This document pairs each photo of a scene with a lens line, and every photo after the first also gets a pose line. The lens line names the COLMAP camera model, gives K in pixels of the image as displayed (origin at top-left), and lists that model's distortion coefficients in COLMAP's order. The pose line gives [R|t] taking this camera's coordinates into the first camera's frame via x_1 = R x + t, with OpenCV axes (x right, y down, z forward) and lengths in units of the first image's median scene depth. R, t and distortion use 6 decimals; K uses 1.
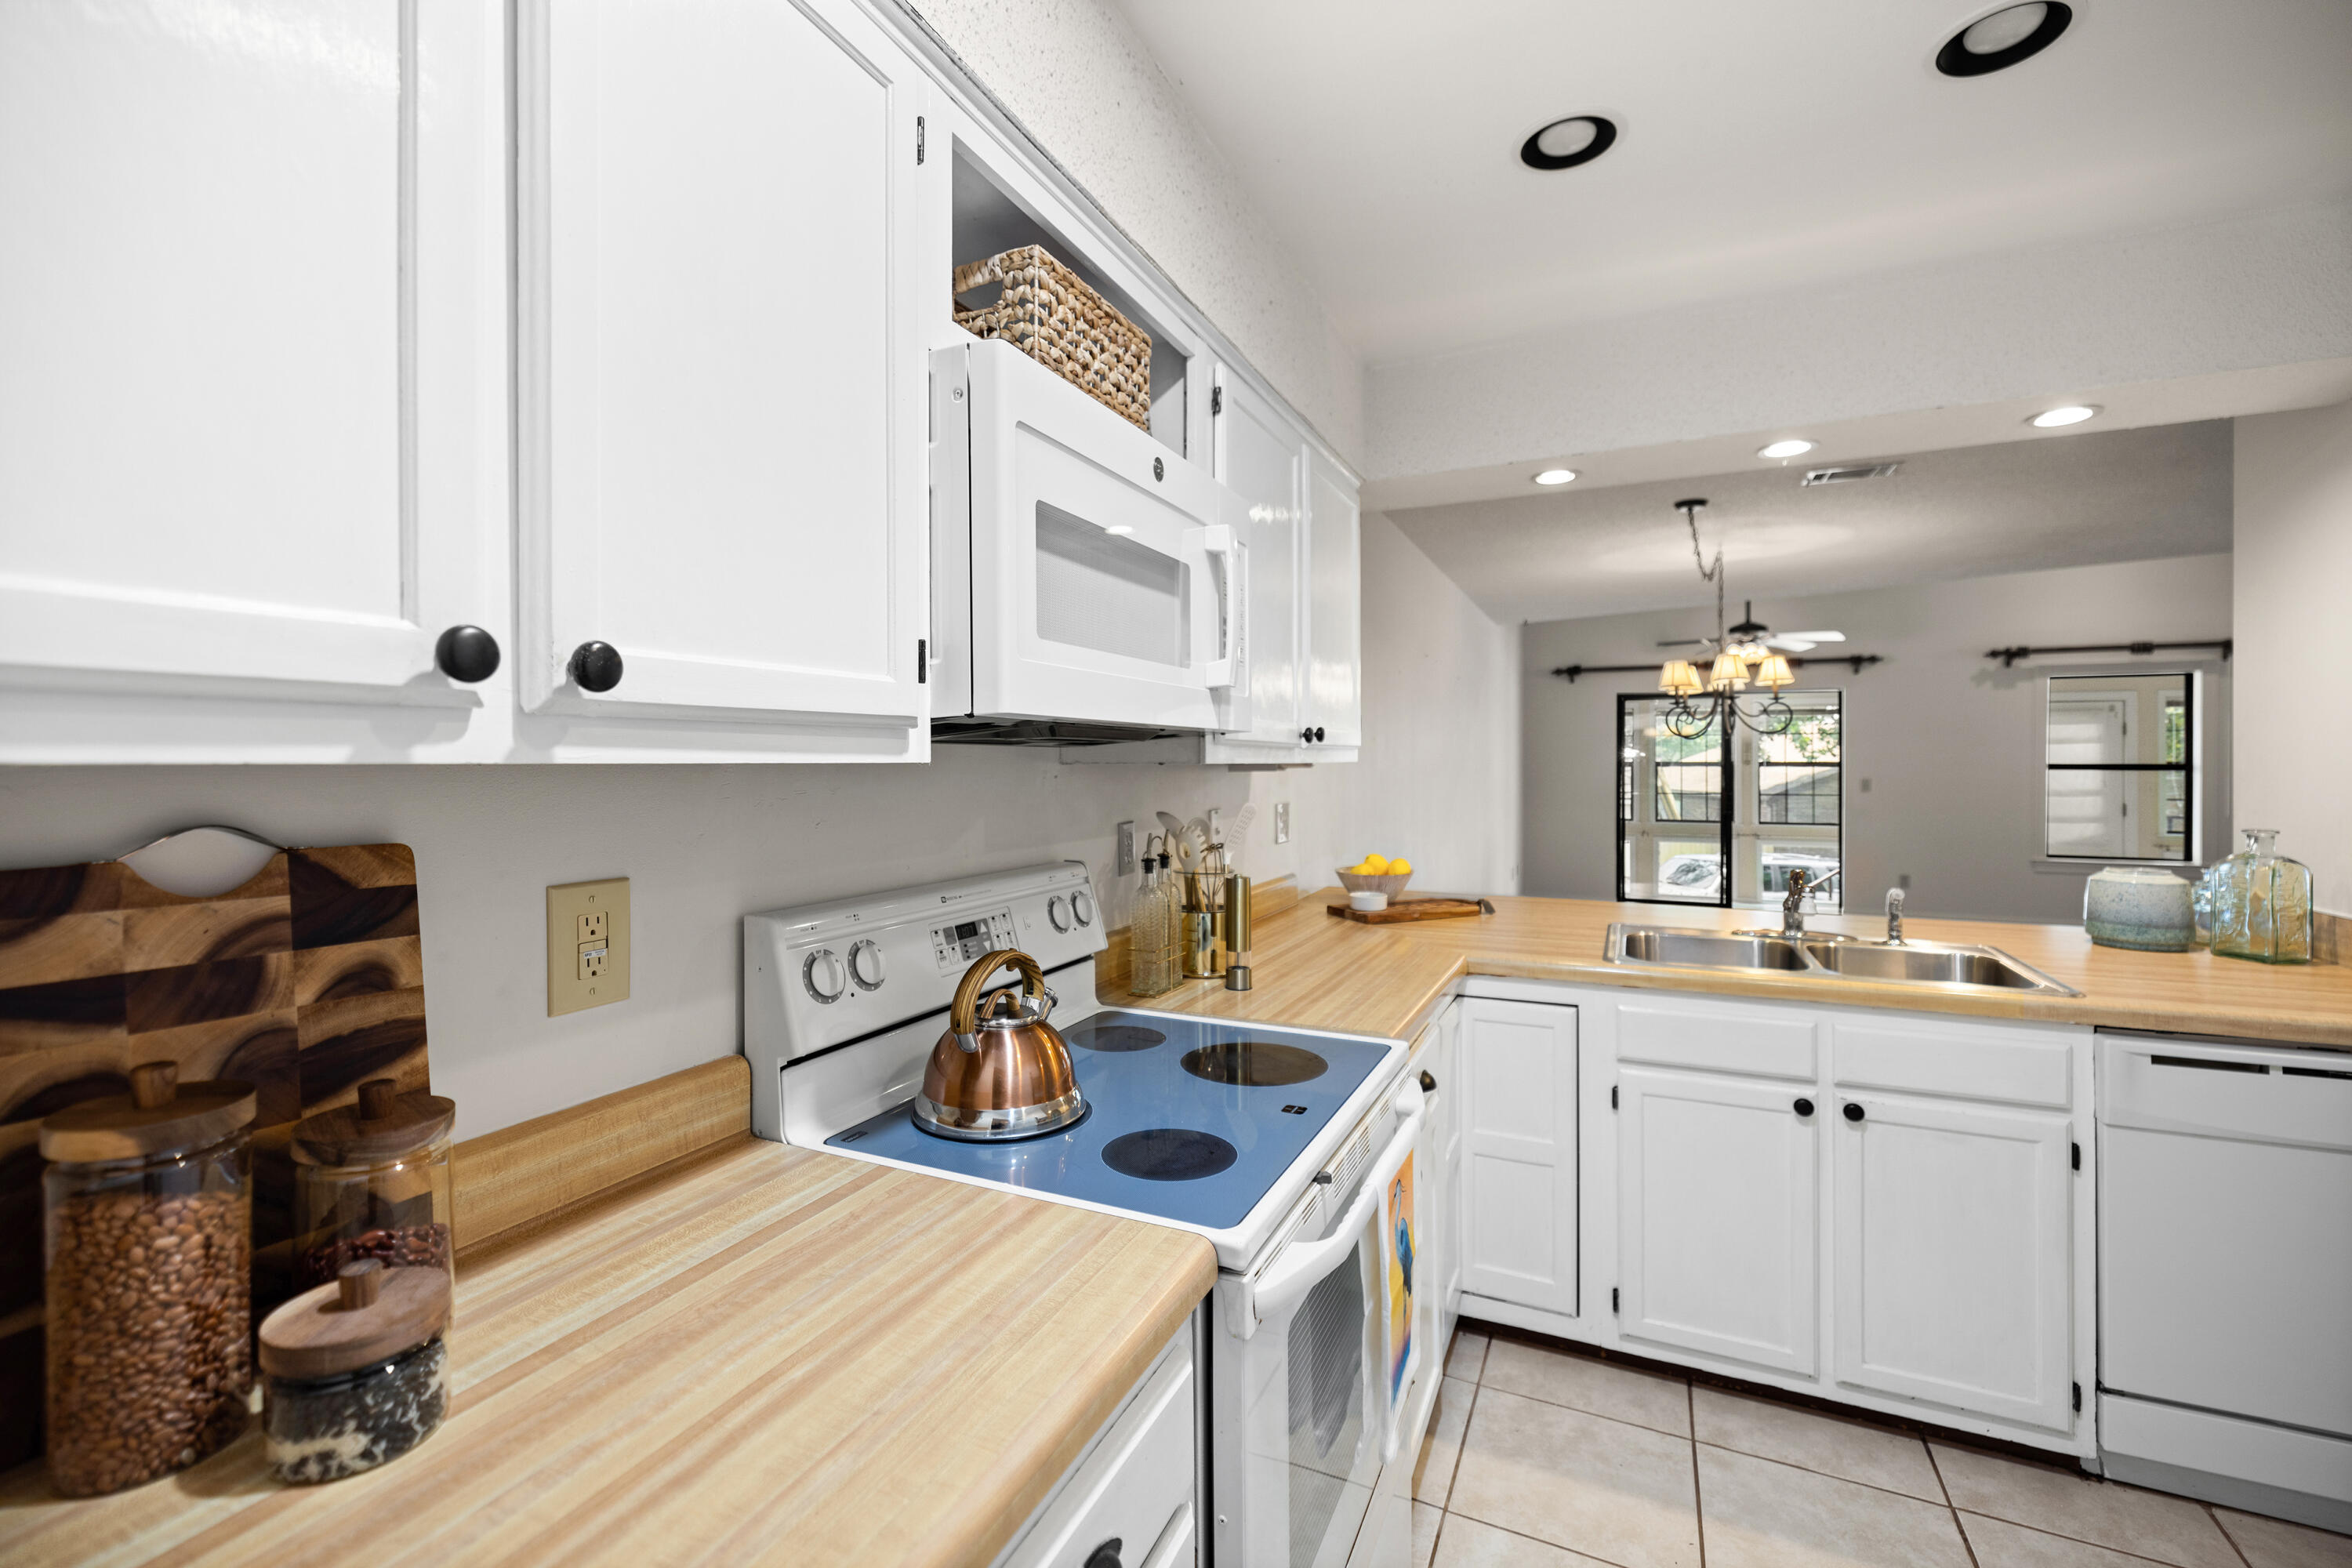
lens RADIAL K [[1003.2, 0, 1171.3], [0, 1003.2, 763.6], [0, 0, 1]] dist [0.006084, 0.000387]
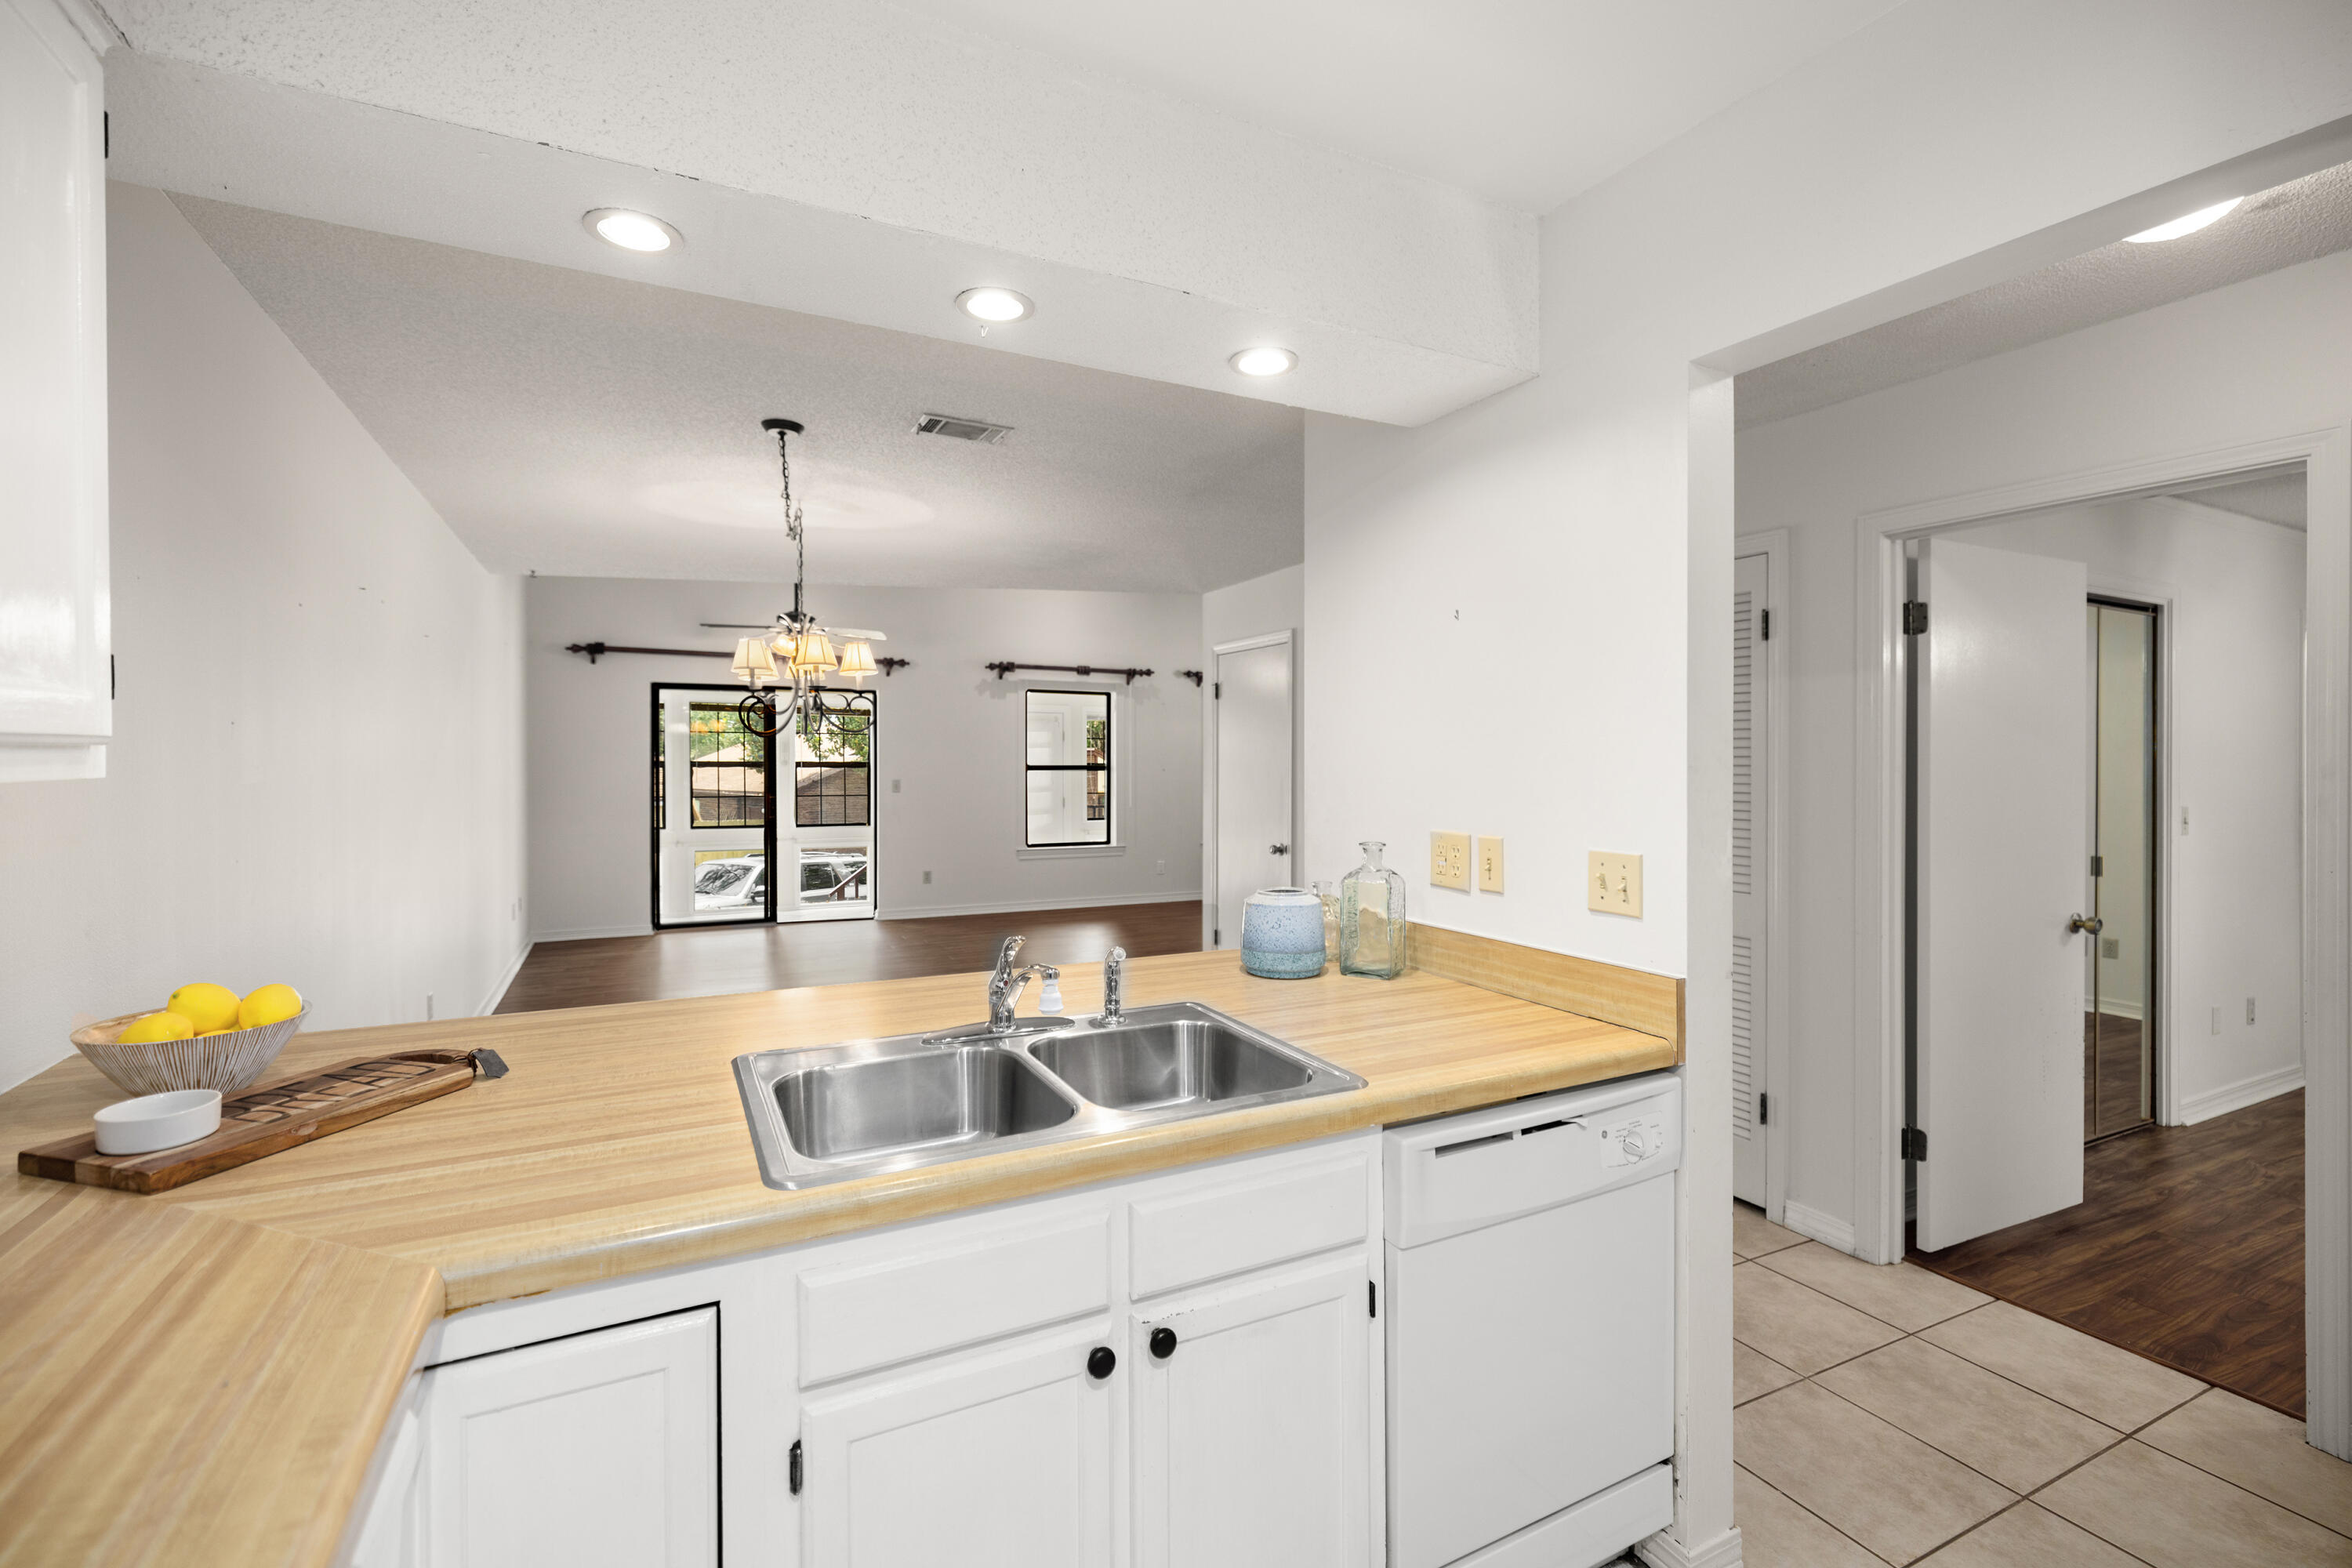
lens RADIAL K [[1003.2, 0, 1138.9], [0, 1003.2, 782.5], [0, 0, 1]] dist [0.006084, 0.000387]
pose [[0.628975, -0.014106, 0.777298, 0.172276], [-0.003756, 0.999769, 0.021183, -0.014743], [-0.777416, -0.016244, 0.628776, 0.576016]]
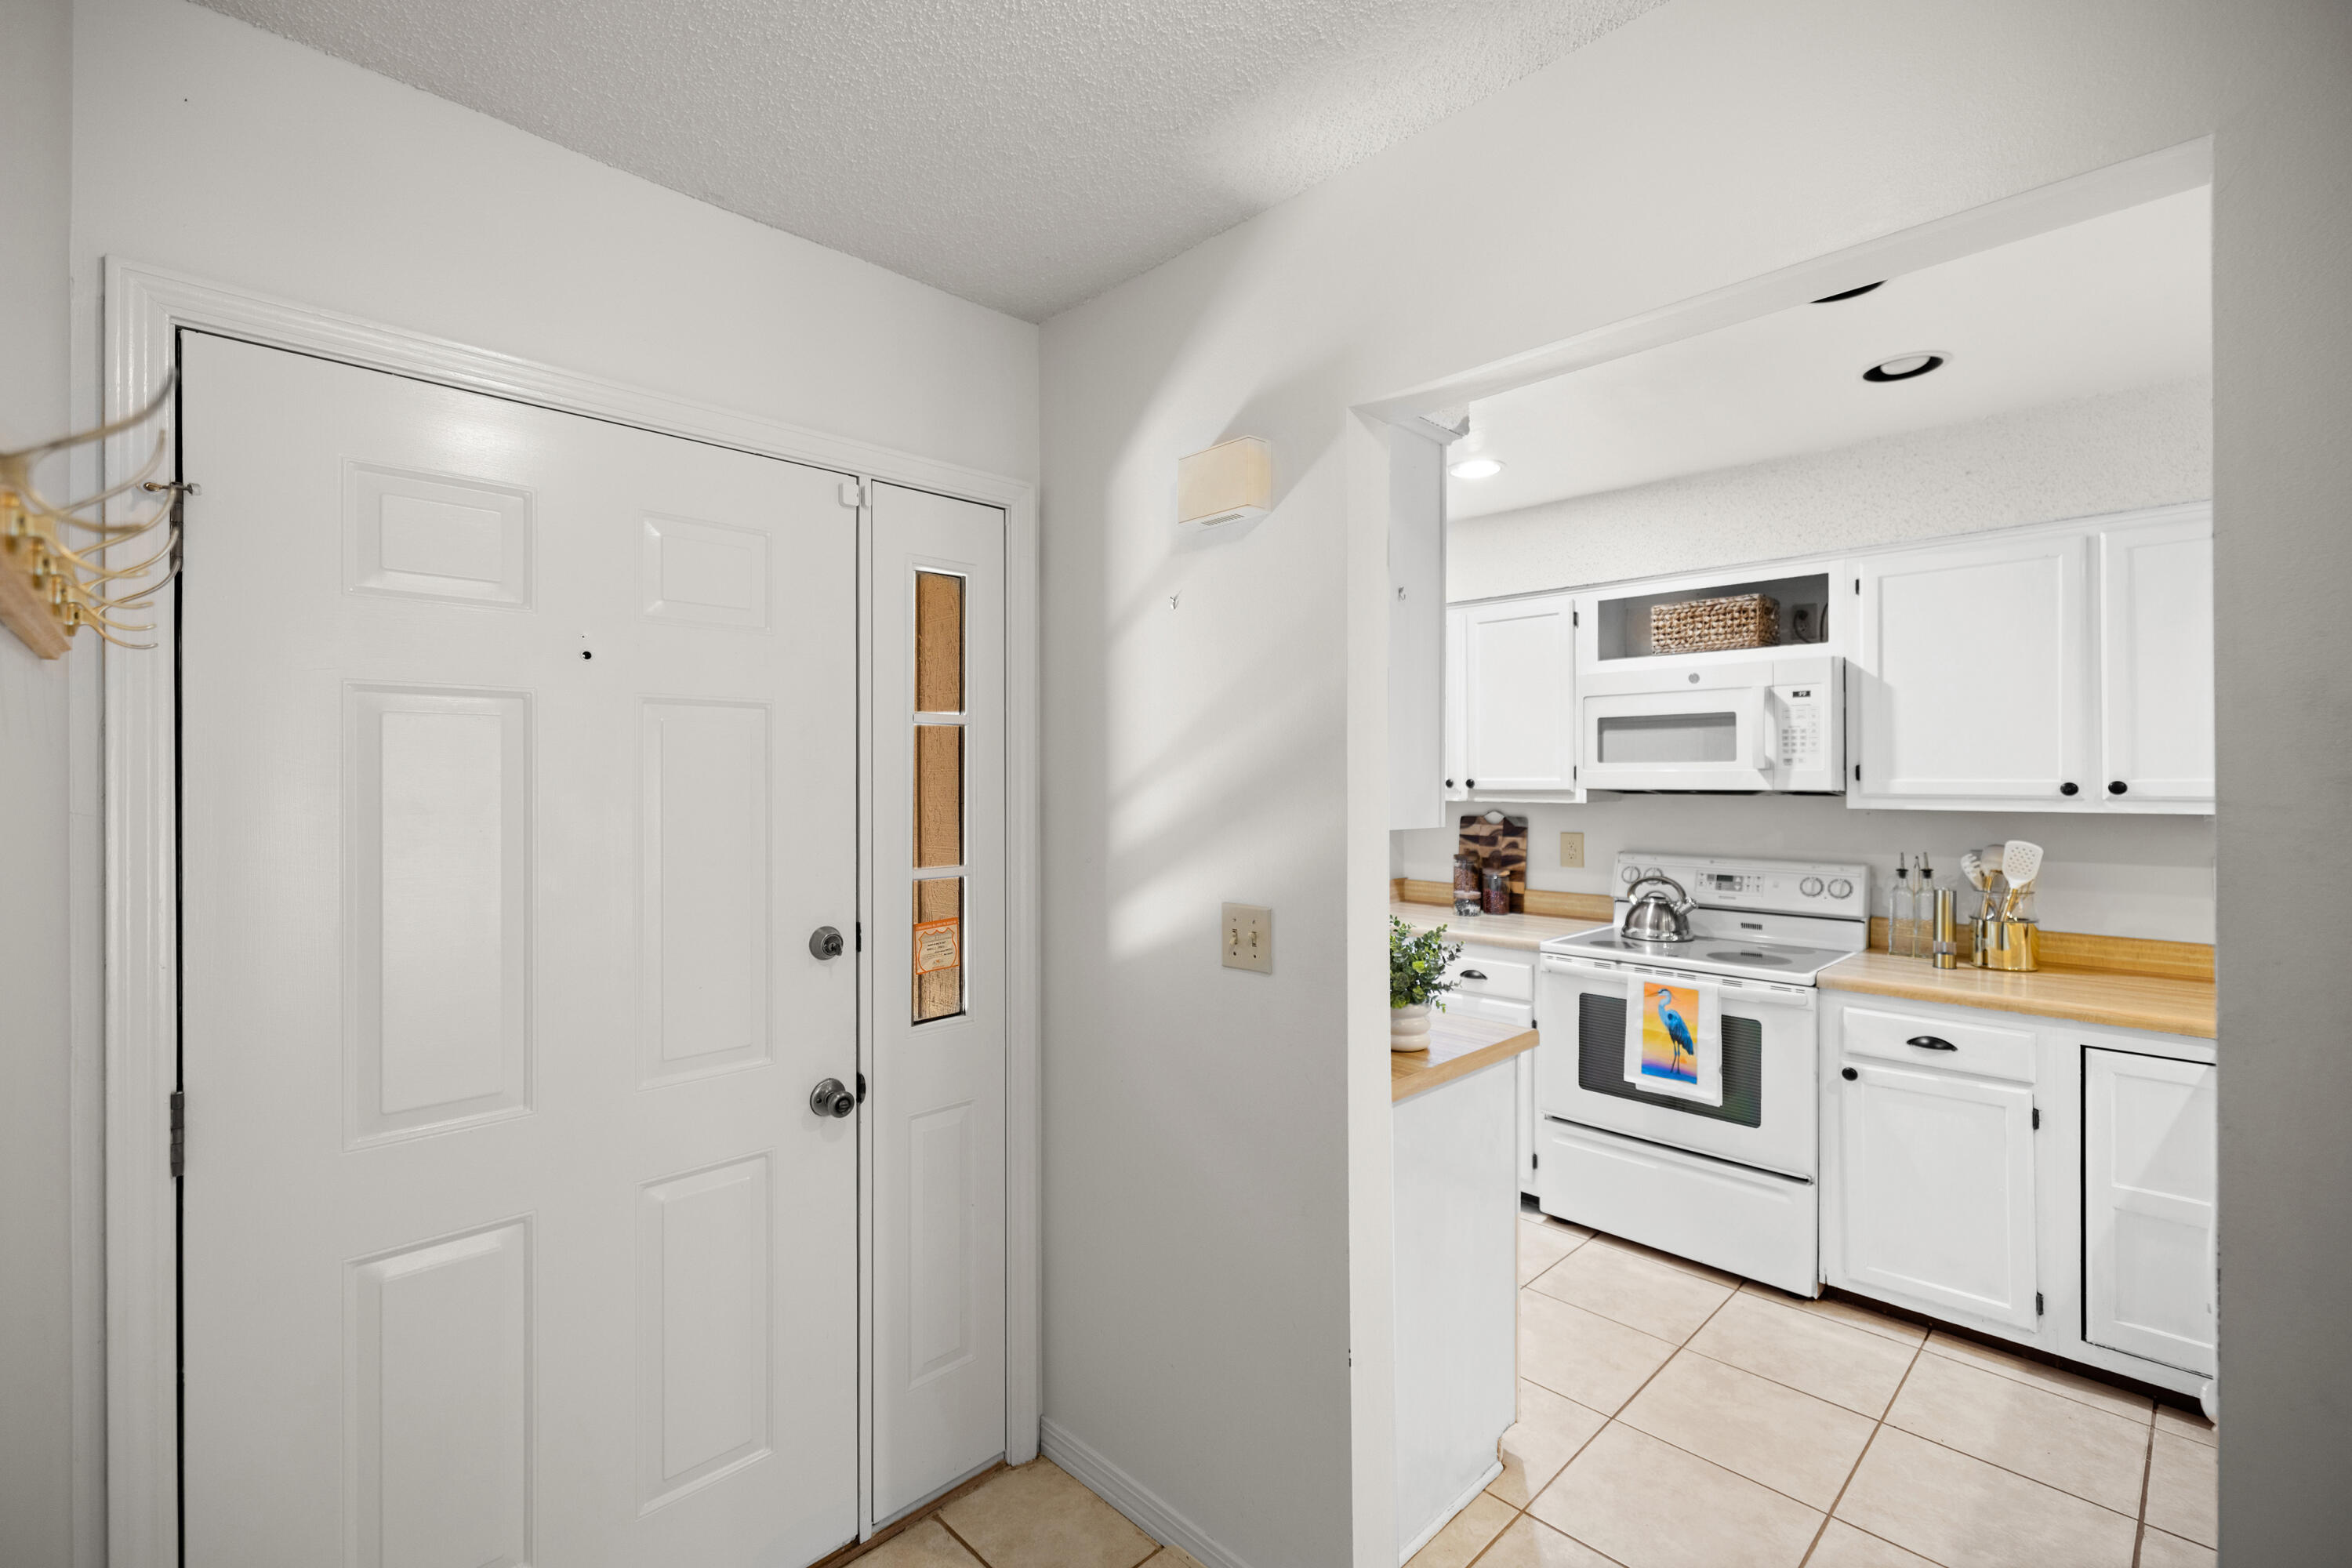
lens RADIAL K [[1003.2, 0, 1148.7], [0, 1003.2, 778.6], [0, 0, 1]] dist [0.006084, 0.000387]
pose [[-0.361390, 0.007691, -0.932383, 1.717646], [0.005239, 0.999967, 0.006217, -0.055948], [0.932400, -0.002638, -0.361419, 0.448931]]
